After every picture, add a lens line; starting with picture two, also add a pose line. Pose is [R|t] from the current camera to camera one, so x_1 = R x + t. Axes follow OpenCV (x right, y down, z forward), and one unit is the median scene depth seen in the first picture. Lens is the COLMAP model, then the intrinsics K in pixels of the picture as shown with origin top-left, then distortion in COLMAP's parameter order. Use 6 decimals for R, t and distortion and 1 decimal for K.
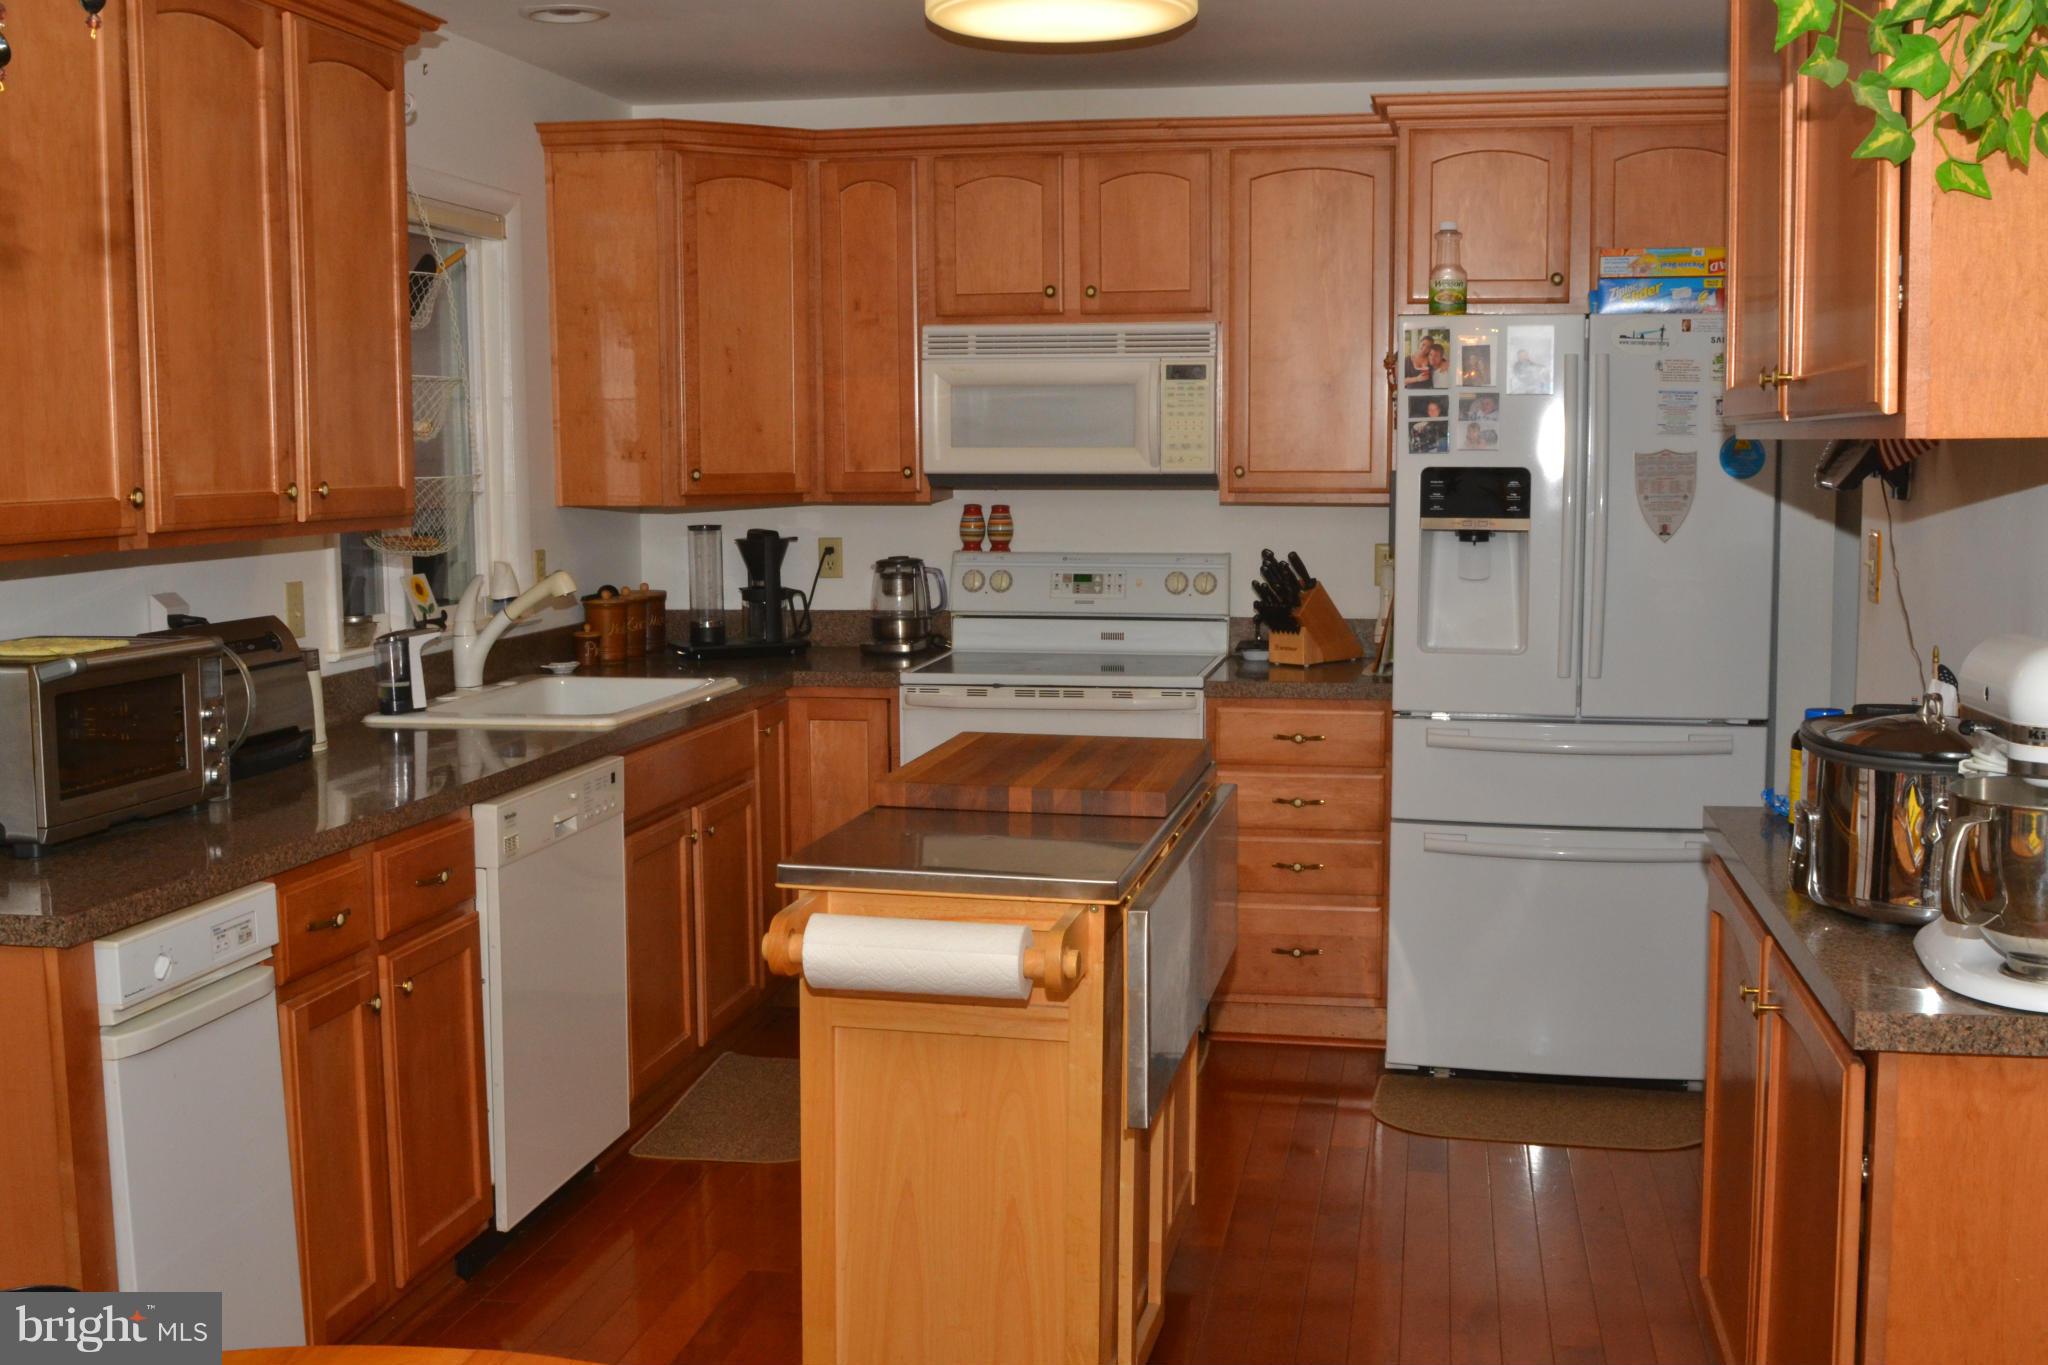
lens RADIAL K [[2197.3, 0, 1024.0], [0, 2197.3, 682.5], [0, 0, 1]] dist [-0.098115, 0.099693]
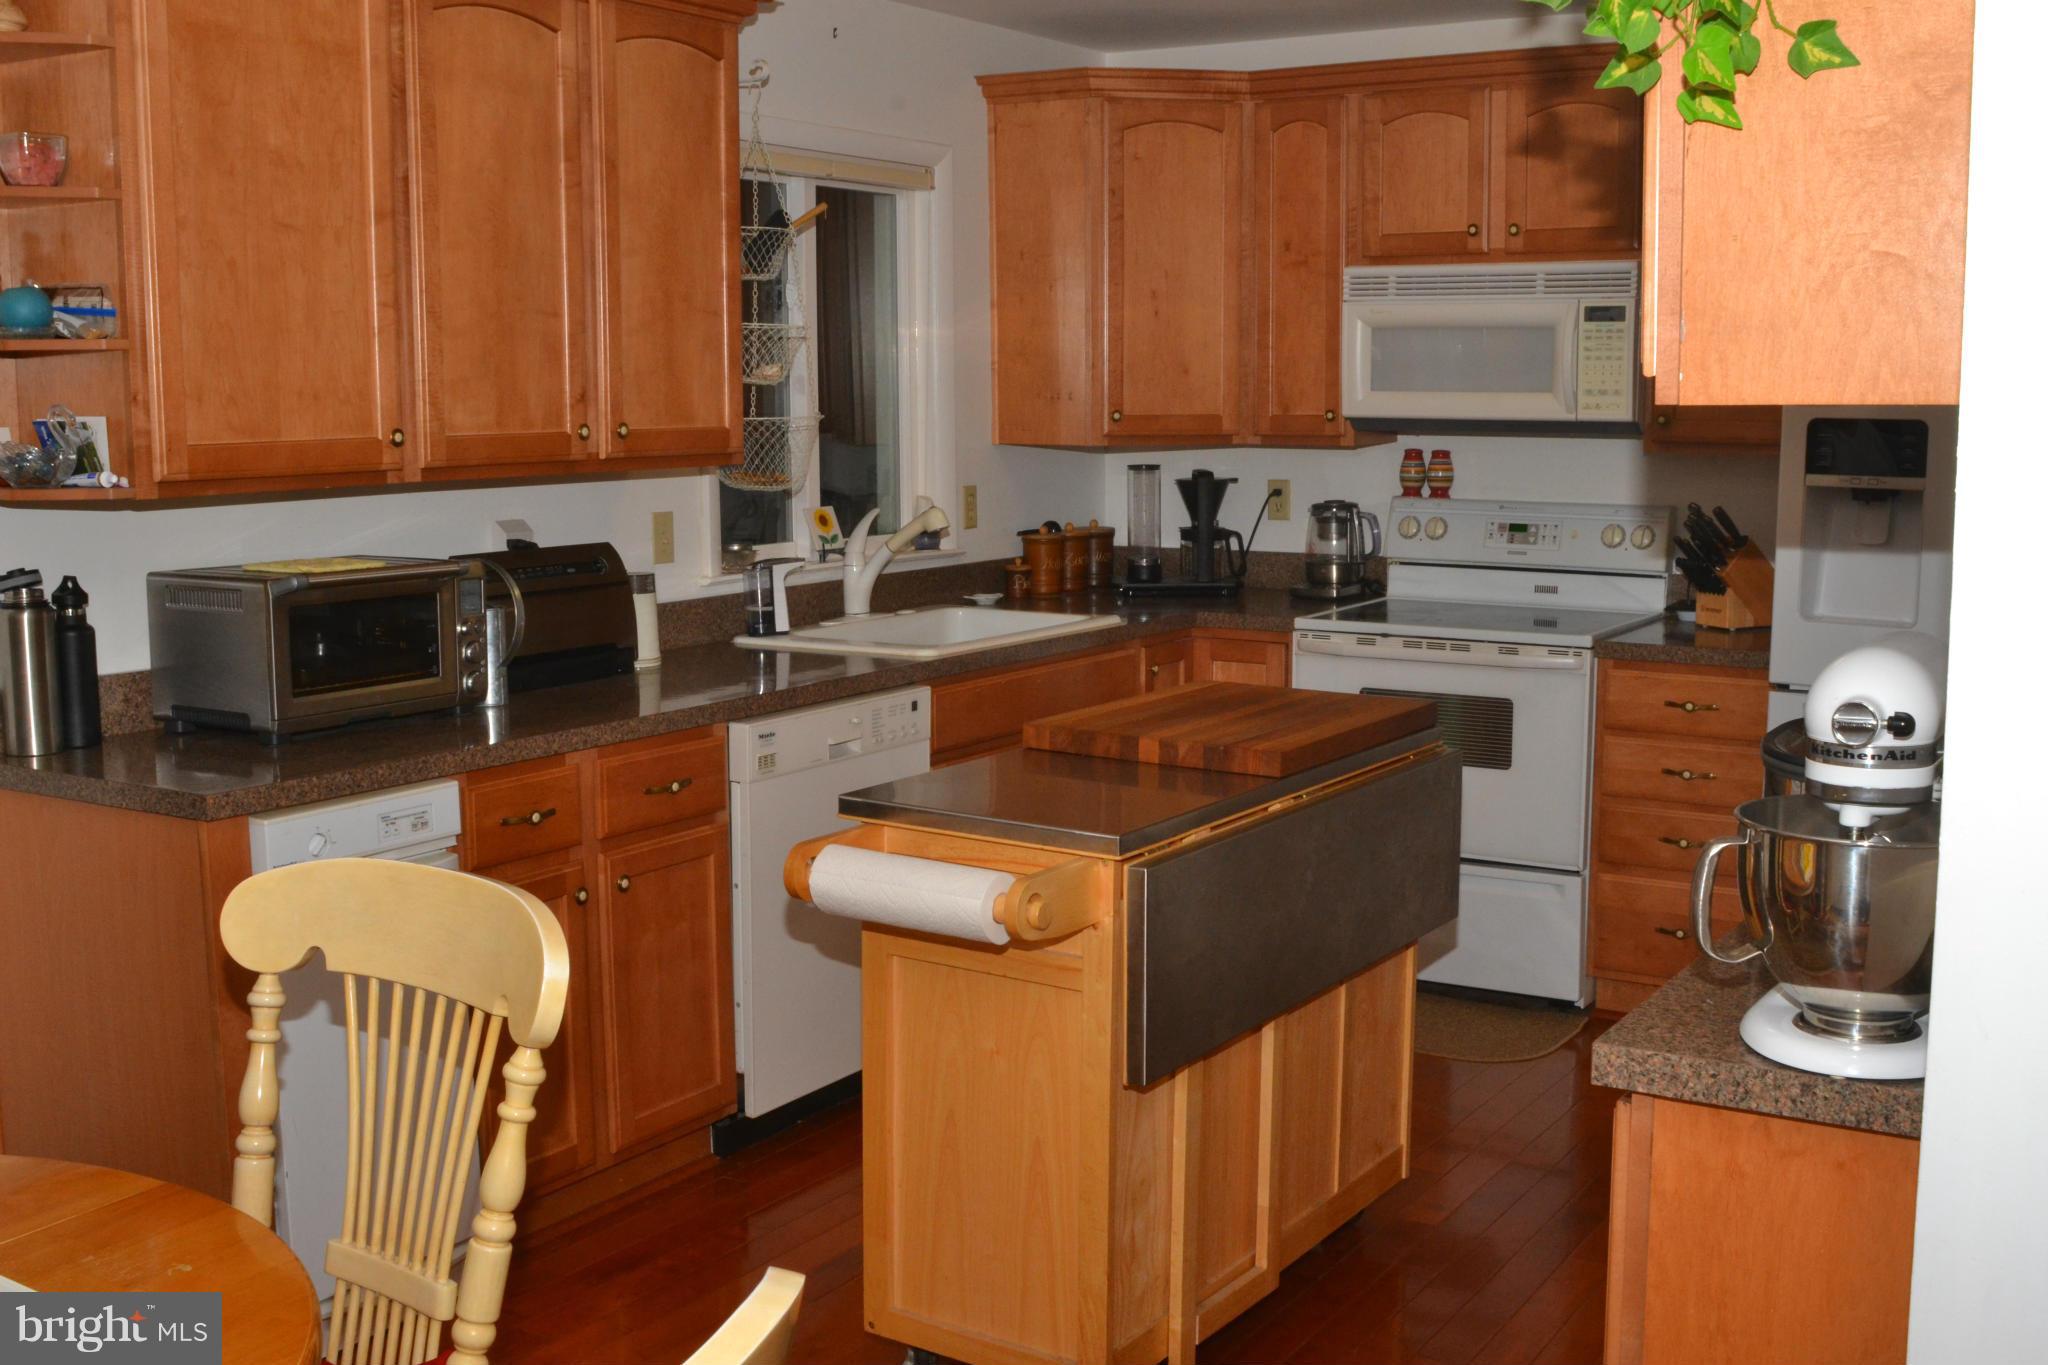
lens RADIAL K [[2197.3, 0, 1024.0], [0, 2197.3, 682.5], [0, 0, 1]] dist [-0.098115, 0.099693]
pose [[0.927848, 0.053798, -0.369057, 0.196649], [-0.042137, 0.998327, 0.039589, -0.009294], [0.370569, -0.021182, 0.928563, 0.030297]]
